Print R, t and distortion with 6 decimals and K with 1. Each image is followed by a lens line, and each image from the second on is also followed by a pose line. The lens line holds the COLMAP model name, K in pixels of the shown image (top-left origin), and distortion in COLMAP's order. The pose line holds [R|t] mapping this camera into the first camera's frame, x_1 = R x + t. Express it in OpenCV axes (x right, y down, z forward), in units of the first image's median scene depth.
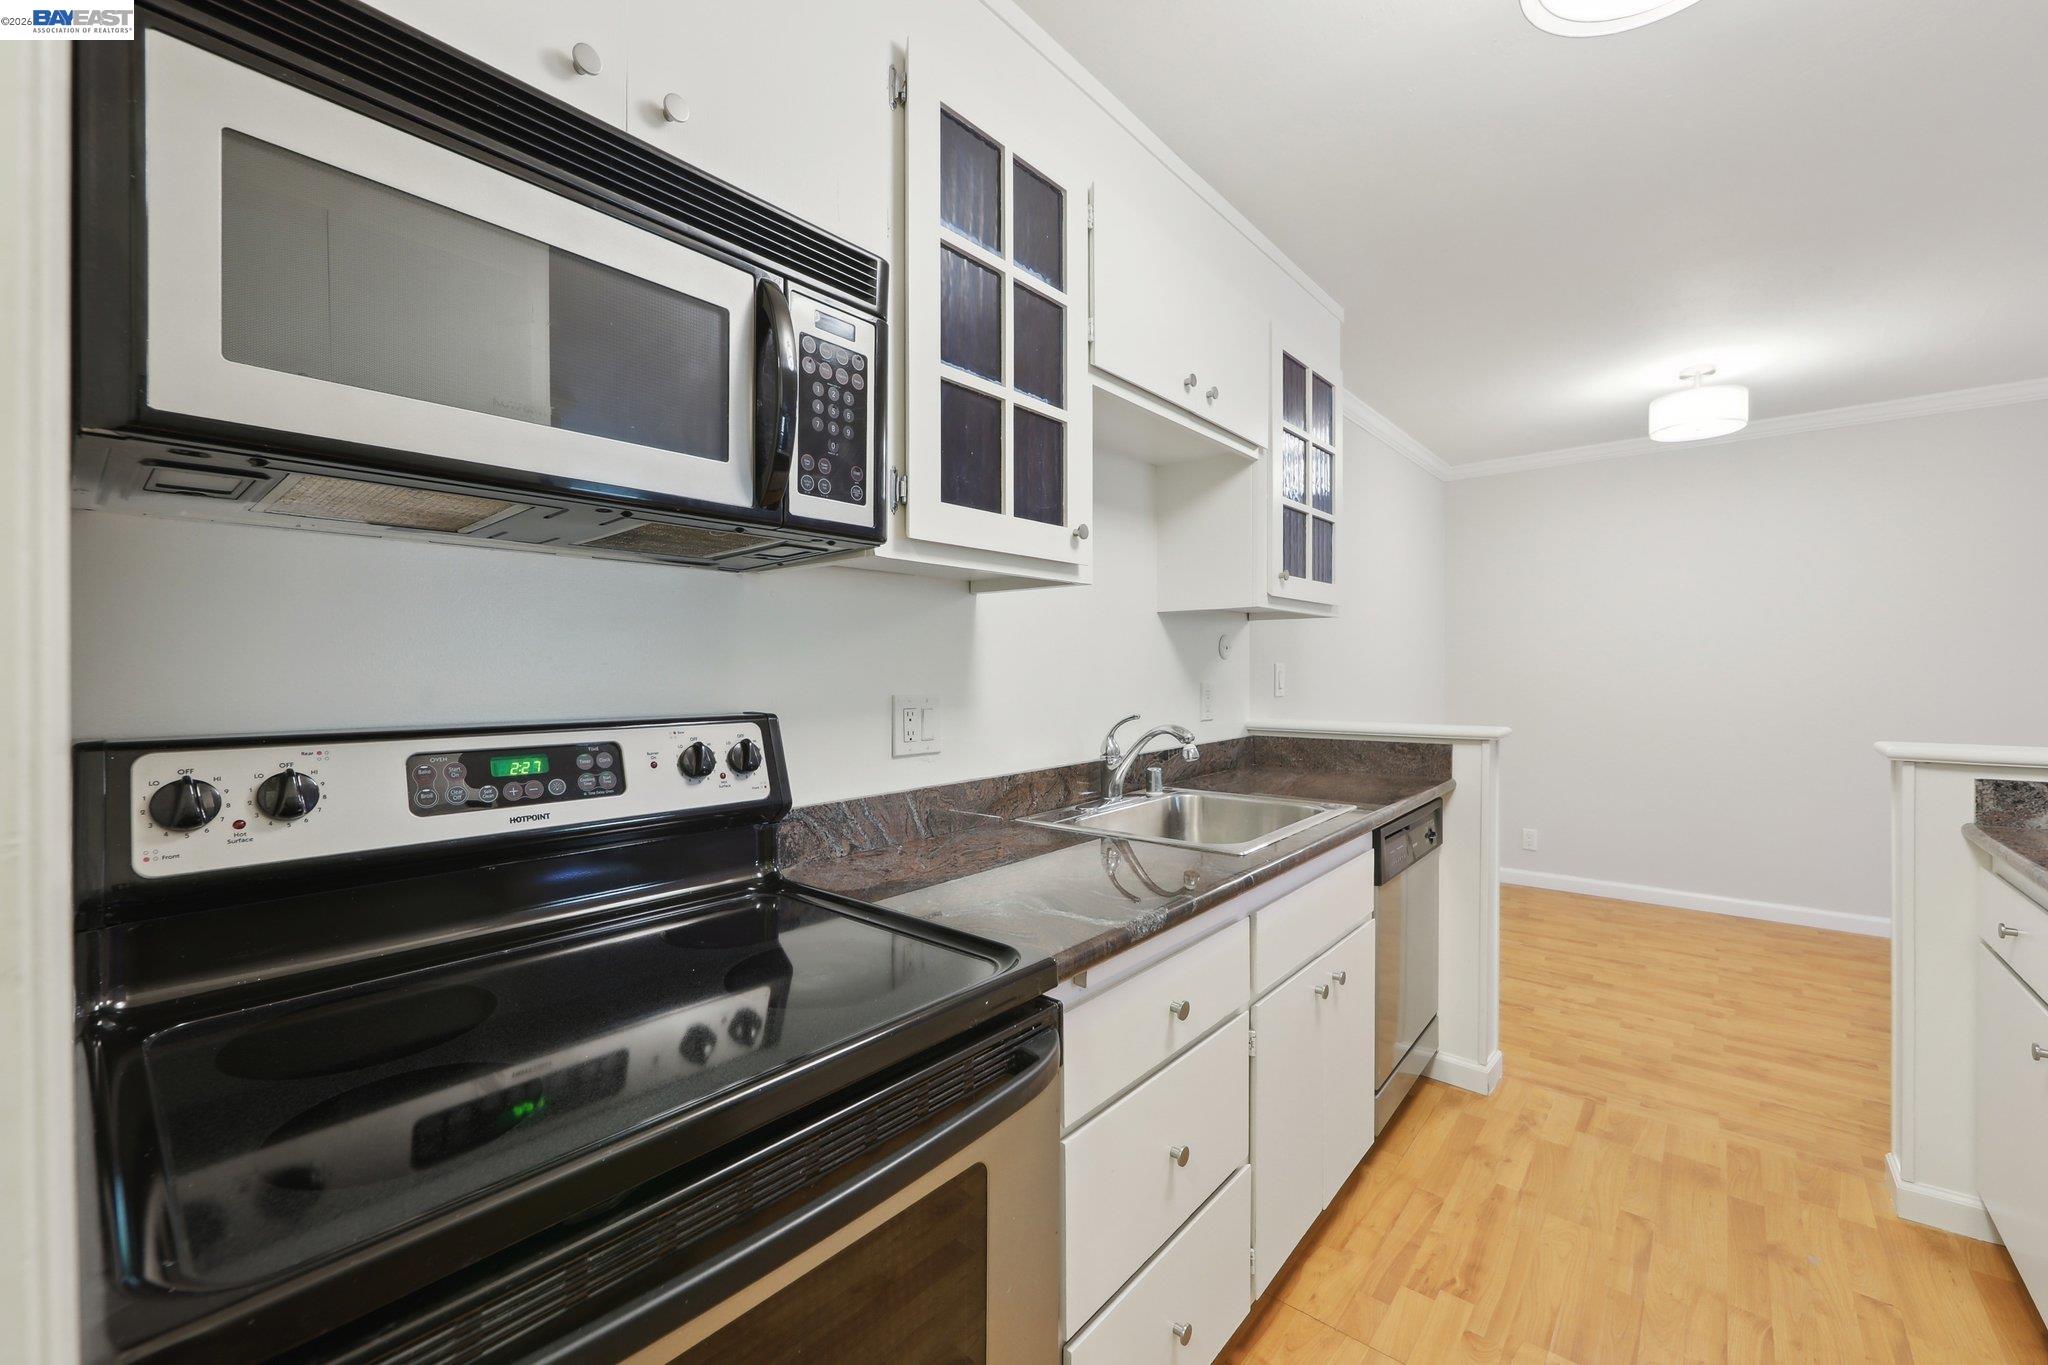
lens RADIAL K [[824.5, 0, 1026.4], [0, 824.5, 675.7], [0, 0, 1]] dist [-0.012657, 0.001224]
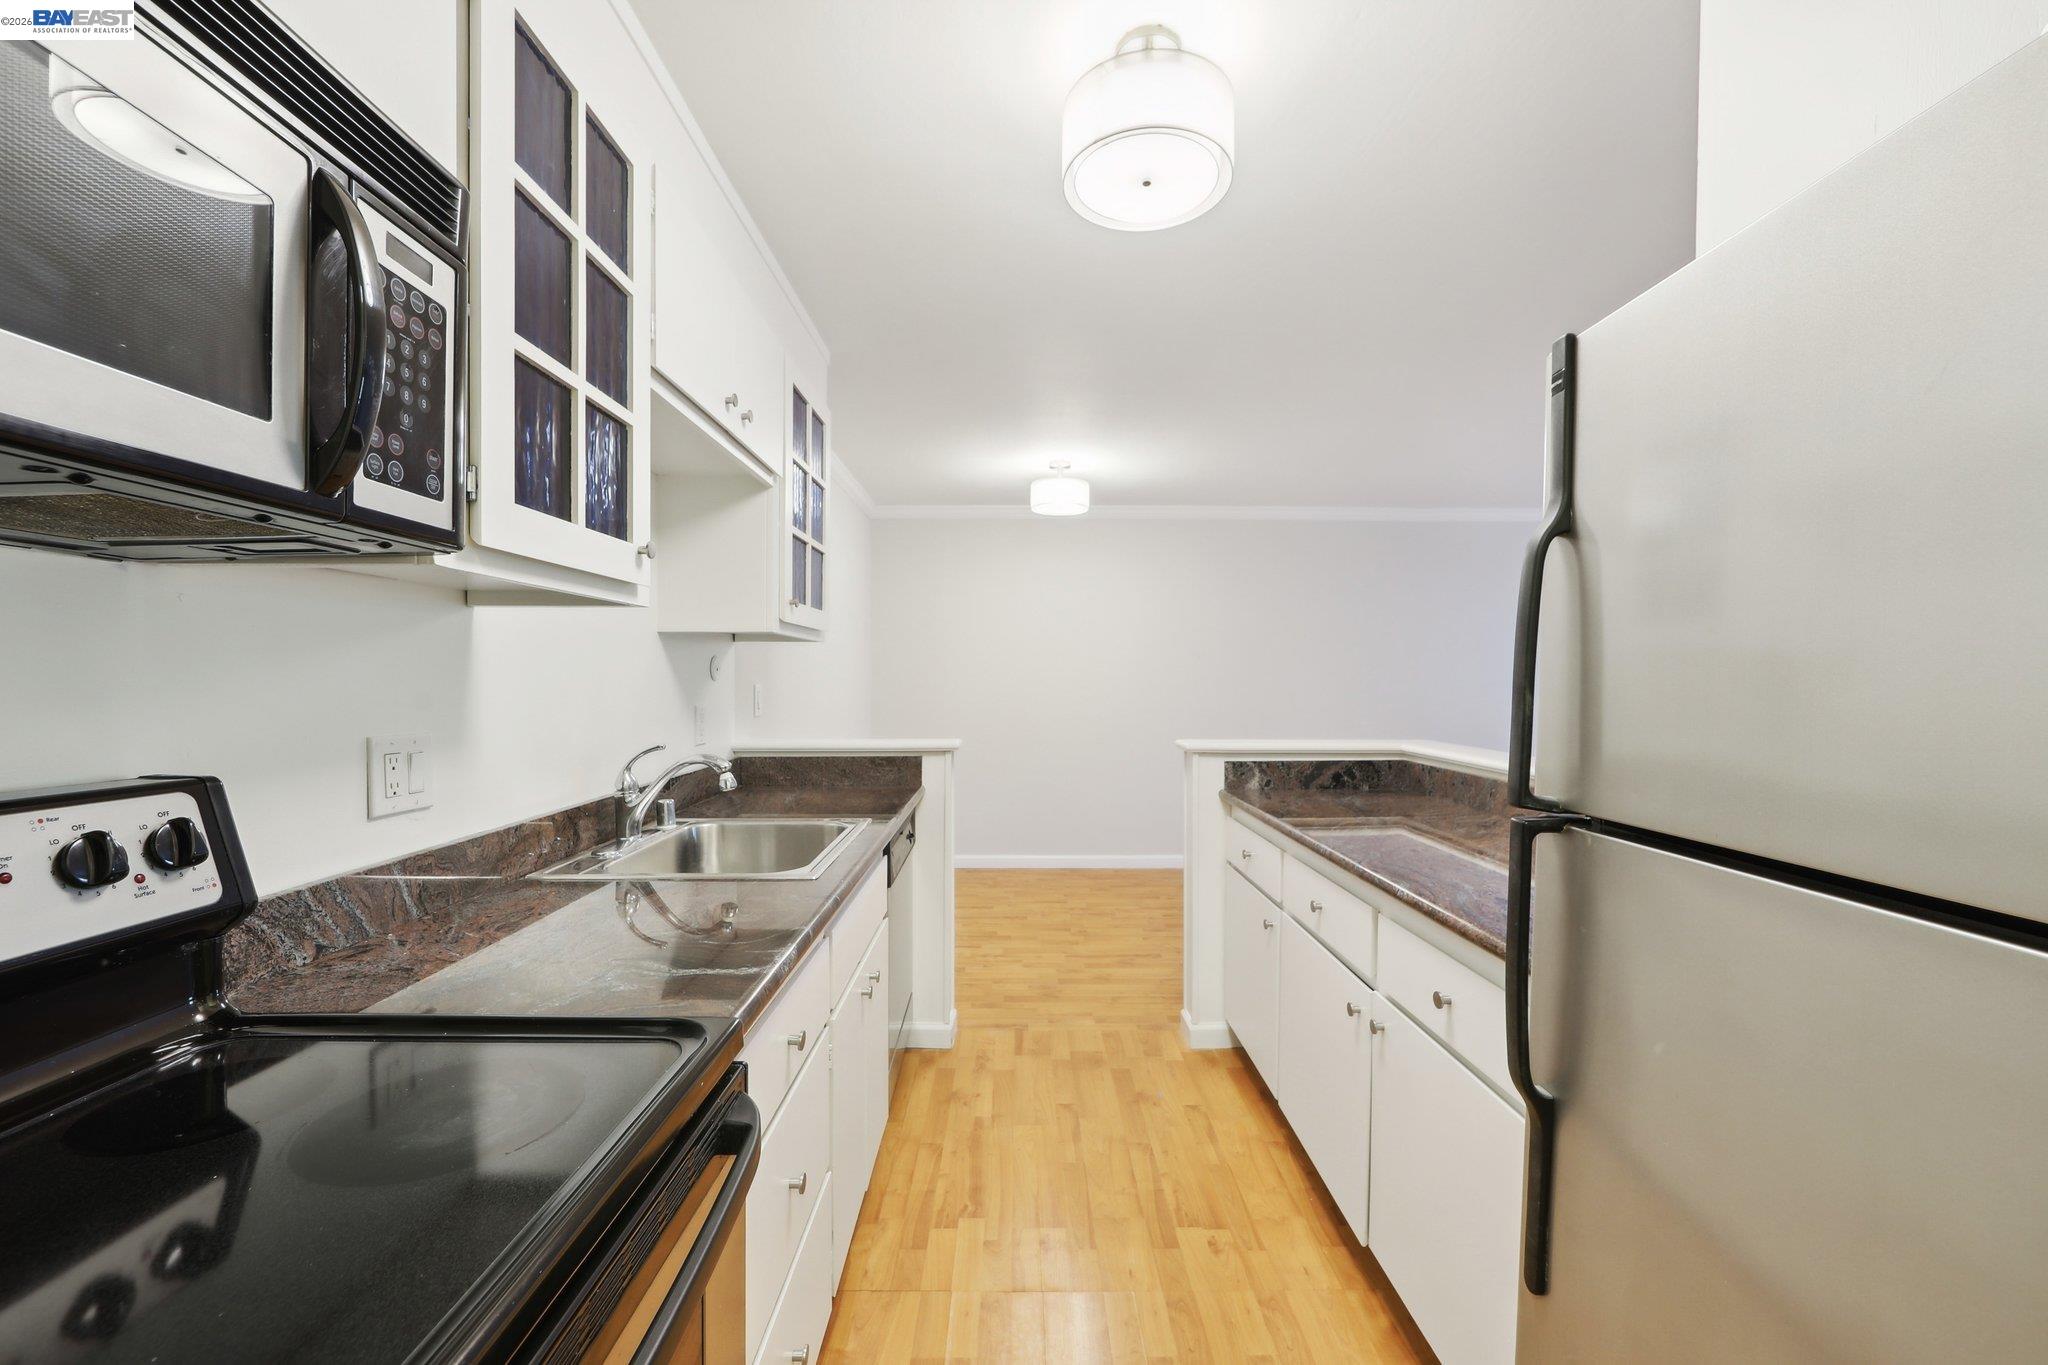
lens RADIAL K [[822.4, 0, 1025.6], [0, 822.4, 691.8], [0, 0, 1]] dist [-0.019415, 0.006578]
pose [[0.754715, -0.005450, 0.656030, -0.170384], [0.000467, 0.999970, 0.007770, -0.020118], [-0.656052, -0.005558, 0.754695, 0.038095]]
